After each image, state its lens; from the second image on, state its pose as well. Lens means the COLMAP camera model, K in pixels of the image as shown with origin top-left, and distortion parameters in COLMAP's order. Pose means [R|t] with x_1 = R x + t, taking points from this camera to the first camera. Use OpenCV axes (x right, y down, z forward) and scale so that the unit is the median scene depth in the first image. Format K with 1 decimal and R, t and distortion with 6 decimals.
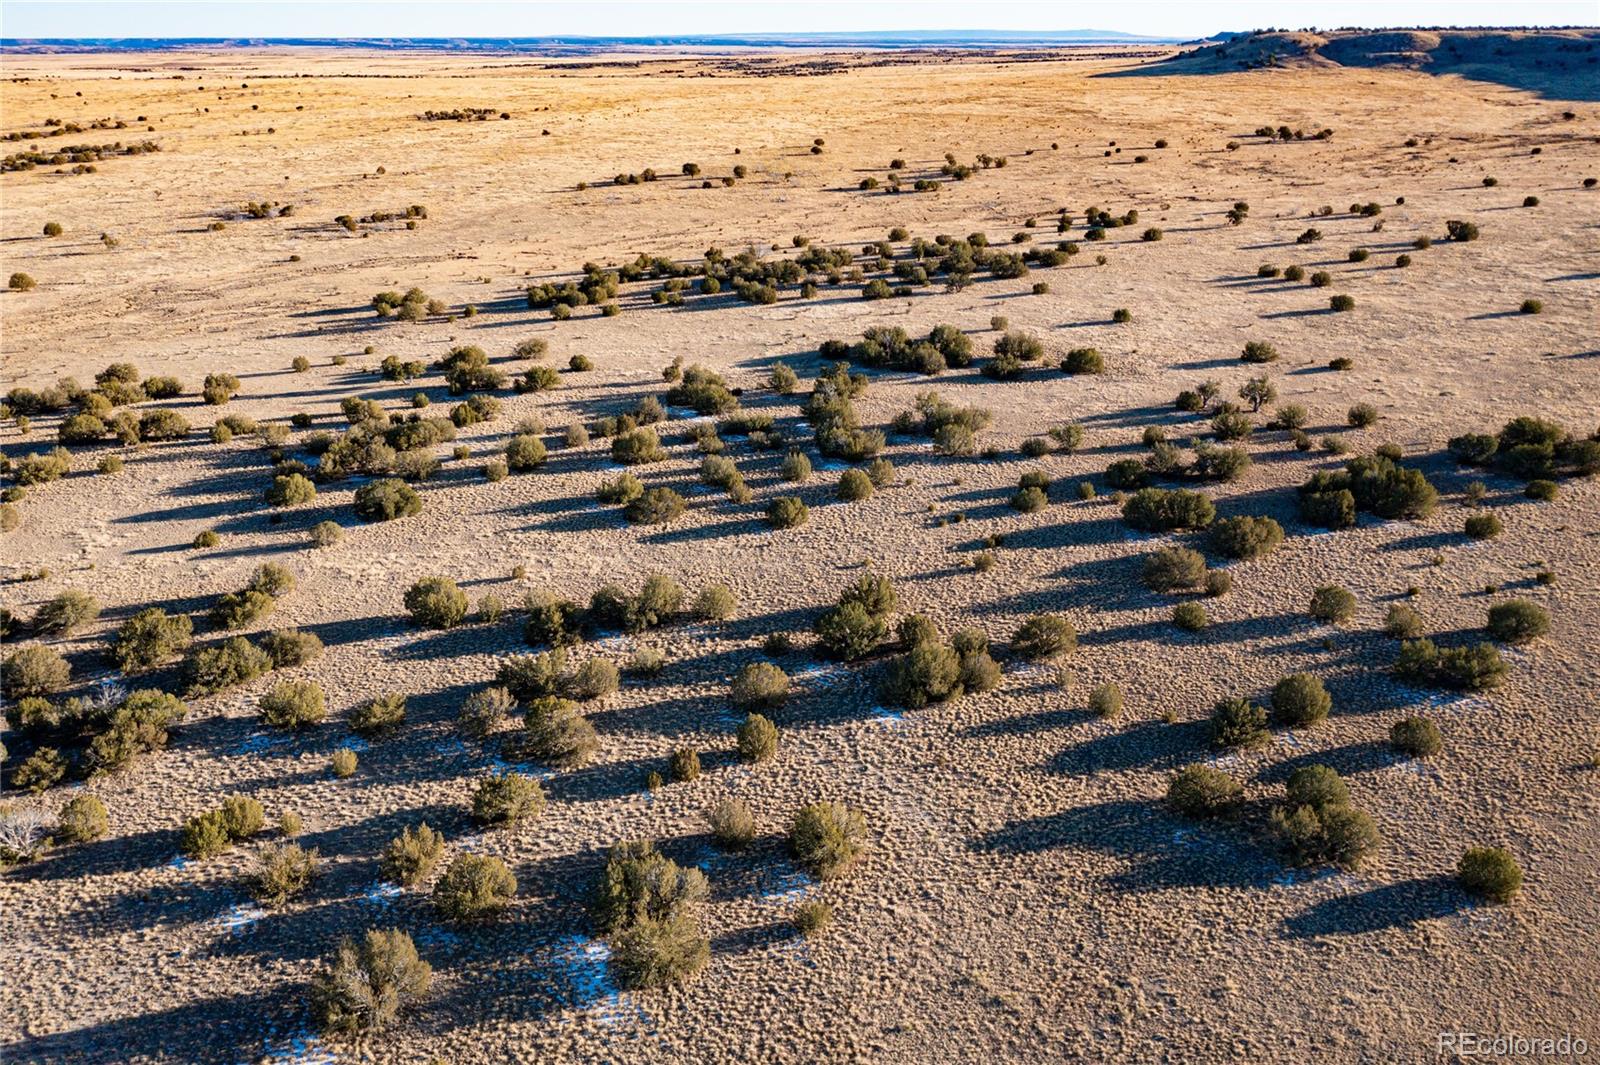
lens RADIAL K [[1280.9, 0, 800.1], [0, 1280.9, 529.4], [0, 0, 1]] dist [0.009529, -0.005279]
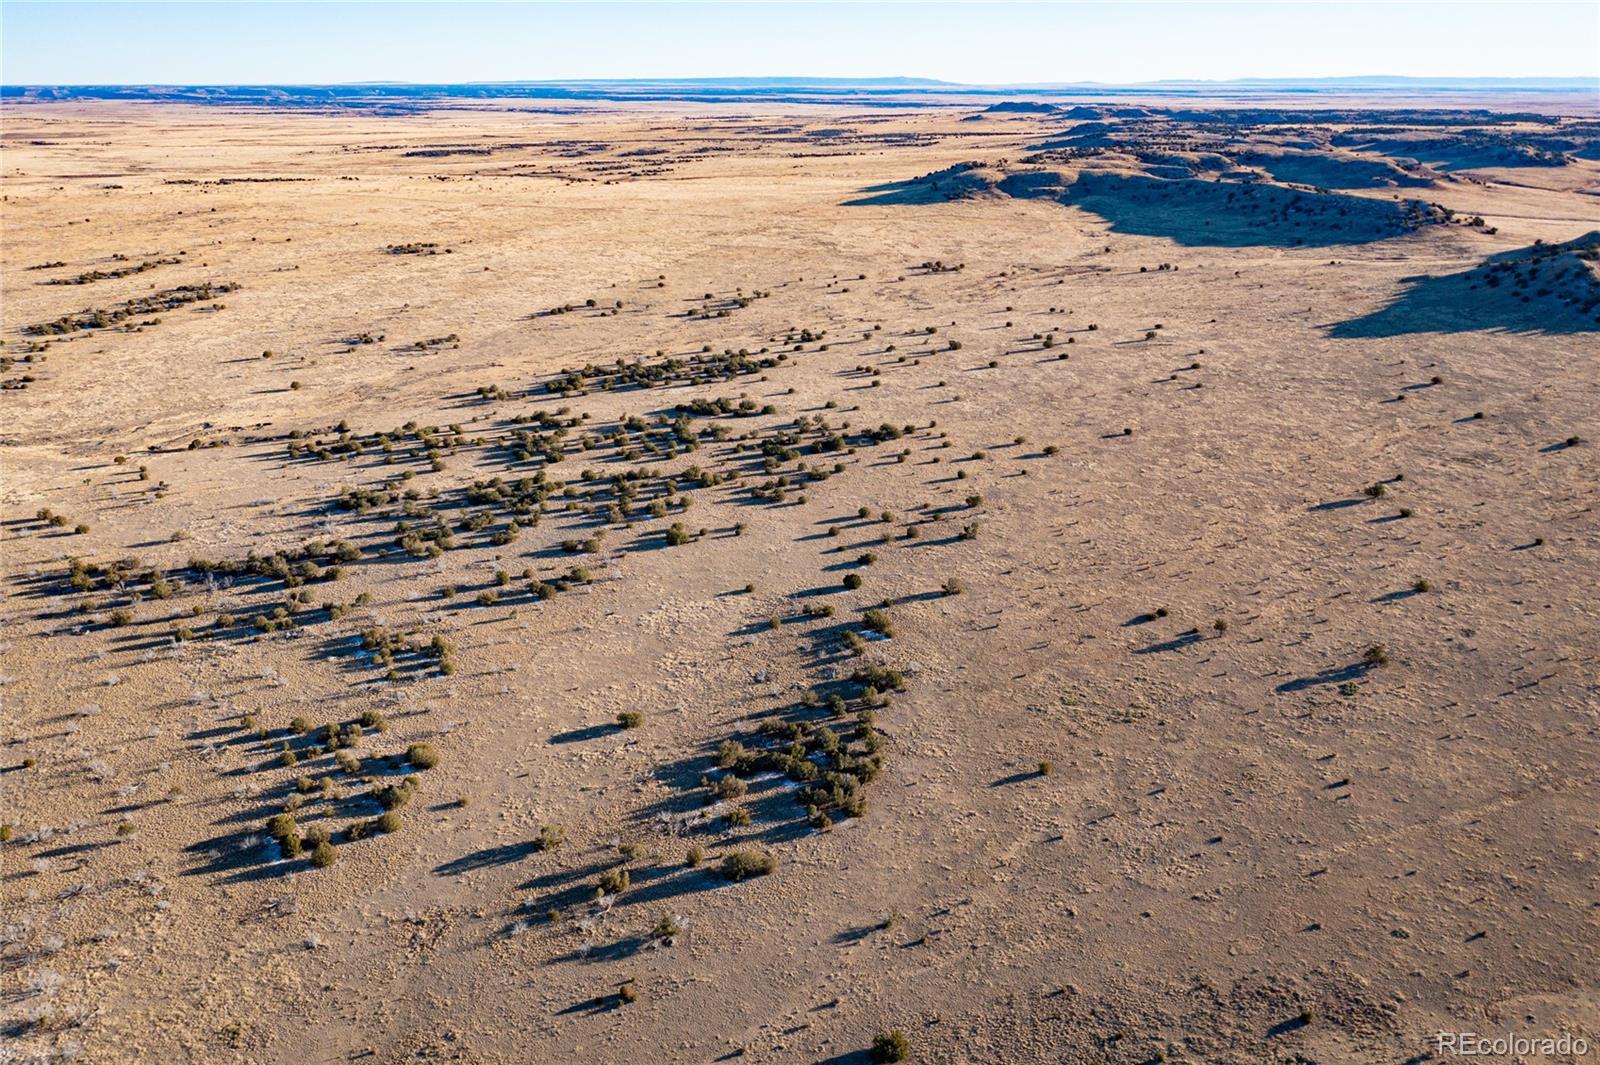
lens RADIAL K [[1280.9, 0, 798.5], [0, 1280.9, 532.4], [0, 0, 1]] dist [0.009529, -0.005279]
pose [[0.991587, -0.041502, 0.122607, -0.062379], [0.044855, 0.998688, -0.024708, 0.180077], [-0.121421, 0.030000, 0.992148, -1.531801]]
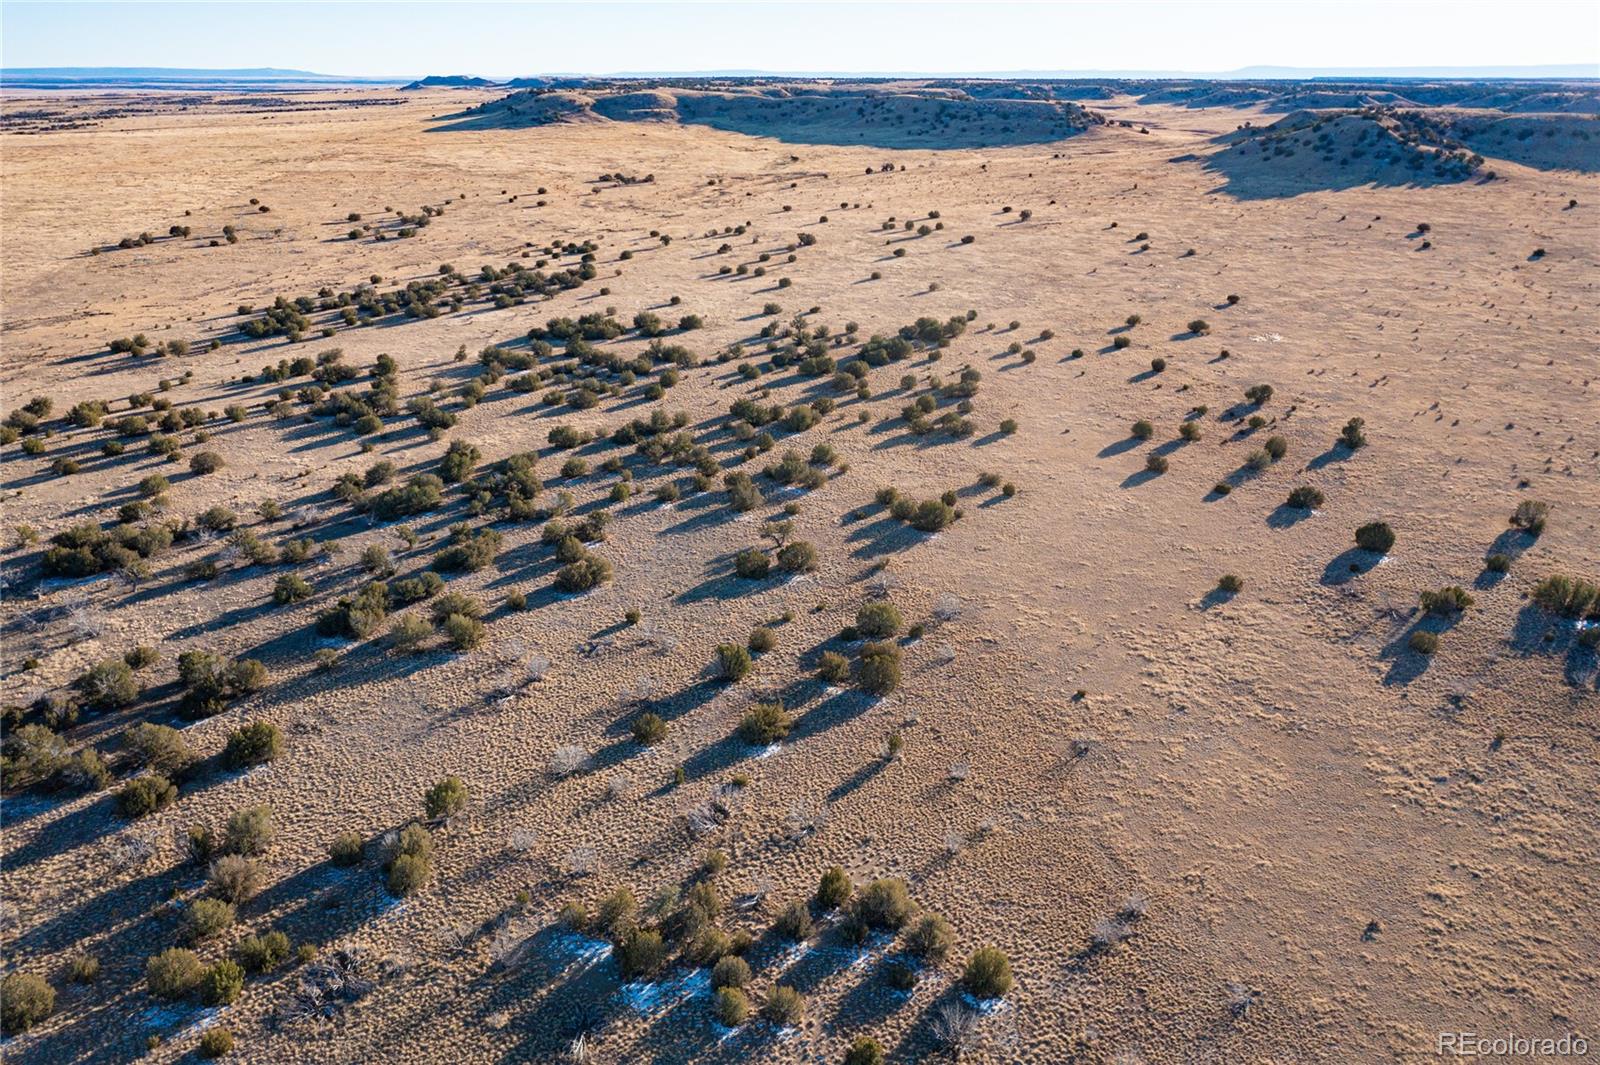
lens RADIAL K [[1280.9, 0, 797.0], [0, 1280.9, 528.9], [0, 0, 1]] dist [0.009529, -0.005279]
pose [[0.837336, -0.180189, 0.516140, -0.518378], [0.194076, 0.980601, 0.027486, 0.106122], [-0.511080, 0.077155, 0.856063, -0.467230]]
